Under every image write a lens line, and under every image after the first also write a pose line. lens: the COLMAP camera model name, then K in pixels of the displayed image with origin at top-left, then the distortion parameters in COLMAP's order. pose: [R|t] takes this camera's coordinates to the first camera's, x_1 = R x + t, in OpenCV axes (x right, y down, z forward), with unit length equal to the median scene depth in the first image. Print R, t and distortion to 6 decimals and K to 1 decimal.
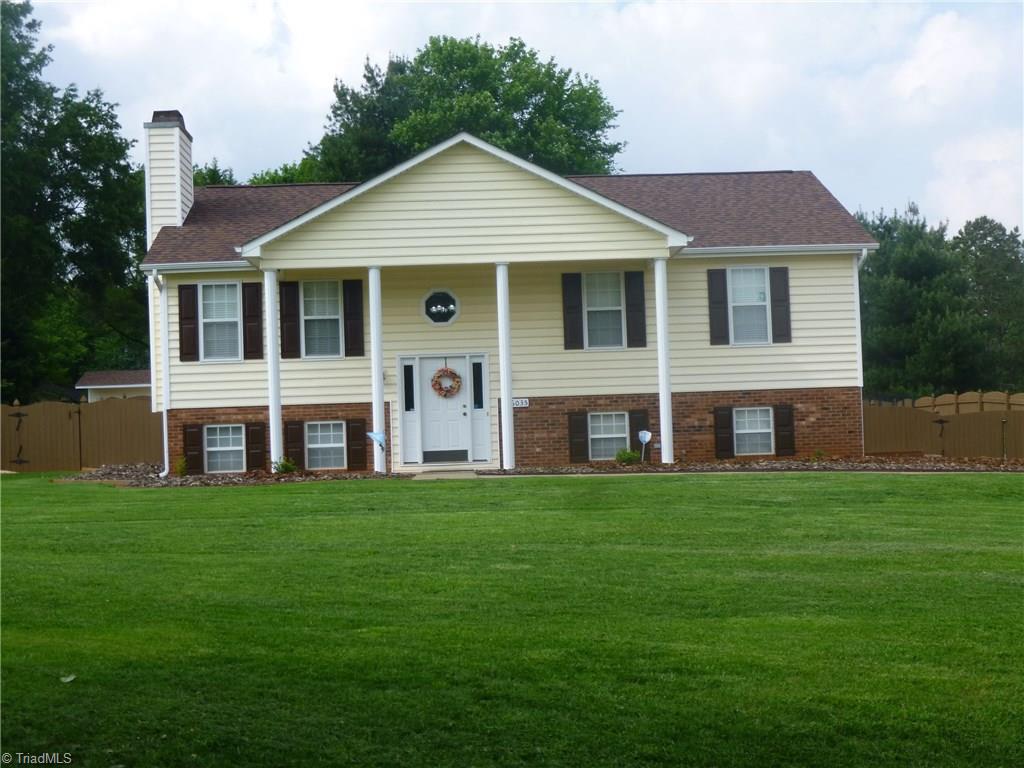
lens RADIAL K [[1346.5, 0, 500.2], [0, 1346.5, 387.4], [0, 0, 1]] dist [-0.032807, 0.000000]
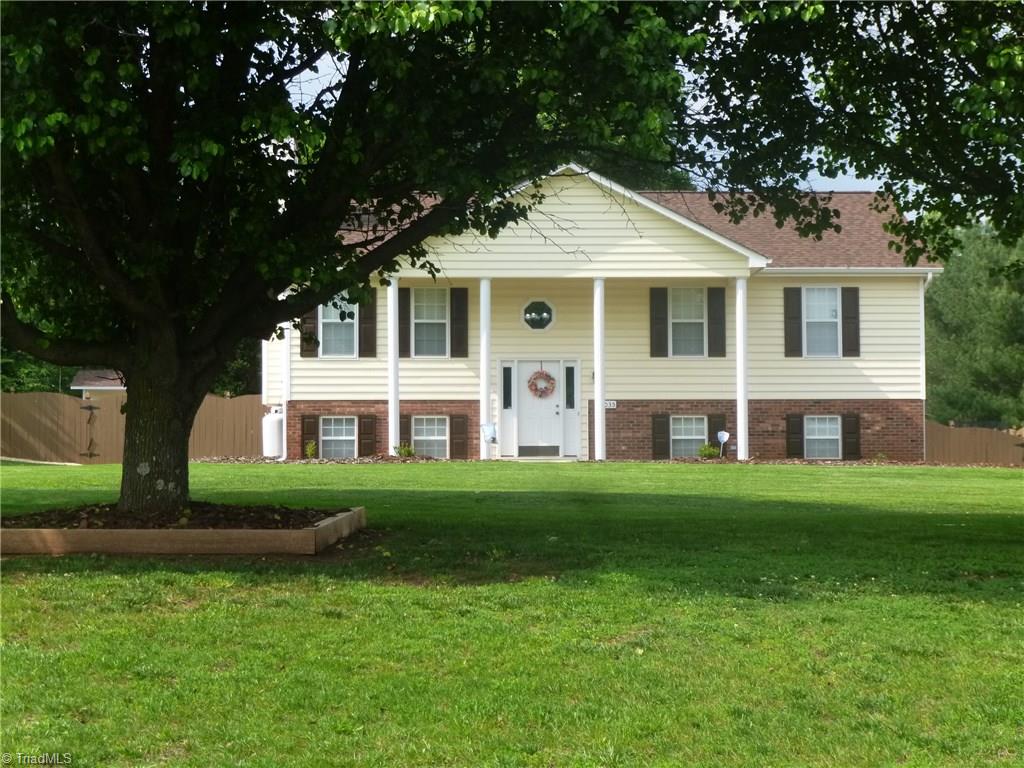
lens RADIAL K [[1878.4, 0, 475.8], [0, 1878.4, 381.0], [0, 0, 1]] dist [0.073289, 0.000000]
pose [[0.999504, 0.029972, -0.009649, -0.078759], [-0.030161, 0.999343, -0.020081, 0.026257], [0.009041, 0.020362, 0.999752, -0.527961]]
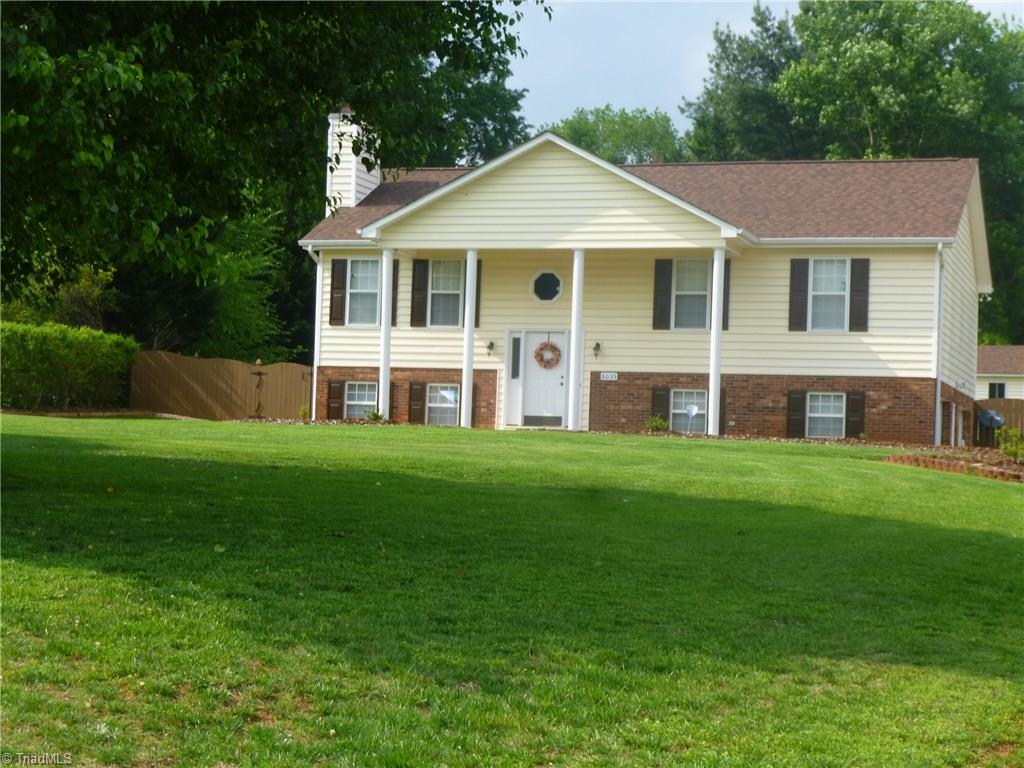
lens RADIAL K [[1878.4, 0, 511.0], [0, 1878.4, 386.6], [0, 0, 1]] dist [0.073289, 0.000000]
pose [[0.932207, 0.052648, -0.358076, 0.485489], [-0.054459, 0.998503, 0.005033, 0.016353], [0.357805, 0.014808, 0.933679, -0.451627]]
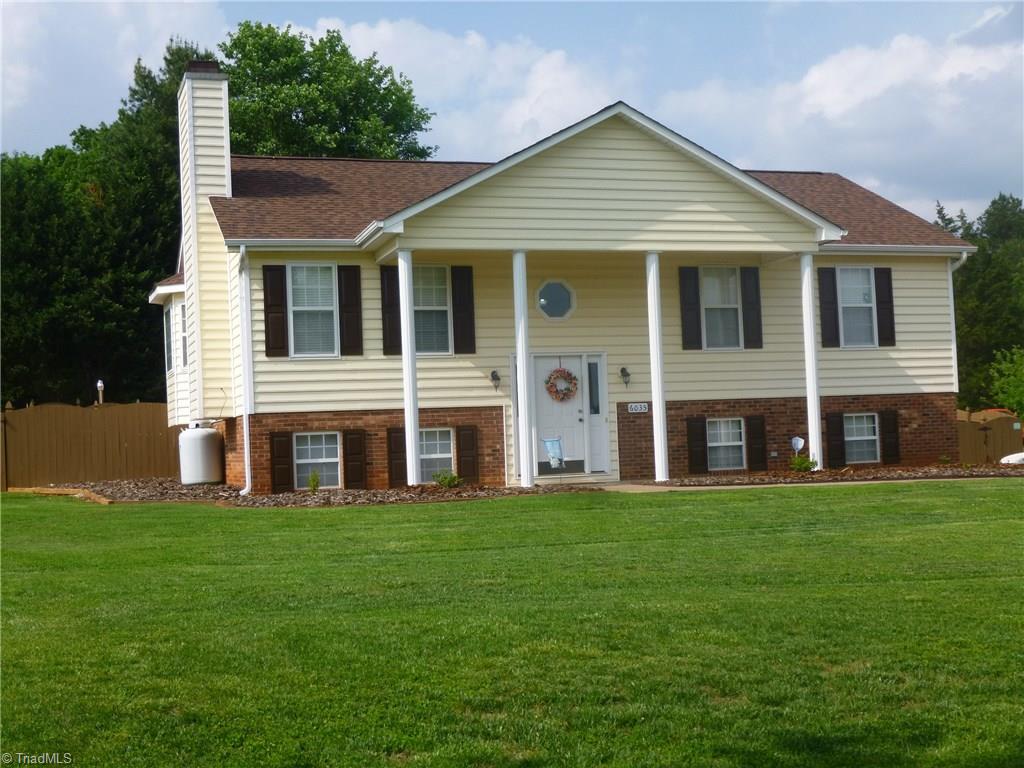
lens RADIAL K [[1346.5, 0, 487.4], [0, 1346.5, 384.4], [0, 0, 1]] dist [-0.032807, 0.000000]
pose [[0.961970, 0.007753, 0.273044, -0.330446], [-0.003271, 0.999852, -0.016868, 0.011357], [-0.273135, 0.015333, 0.961854, 0.155197]]
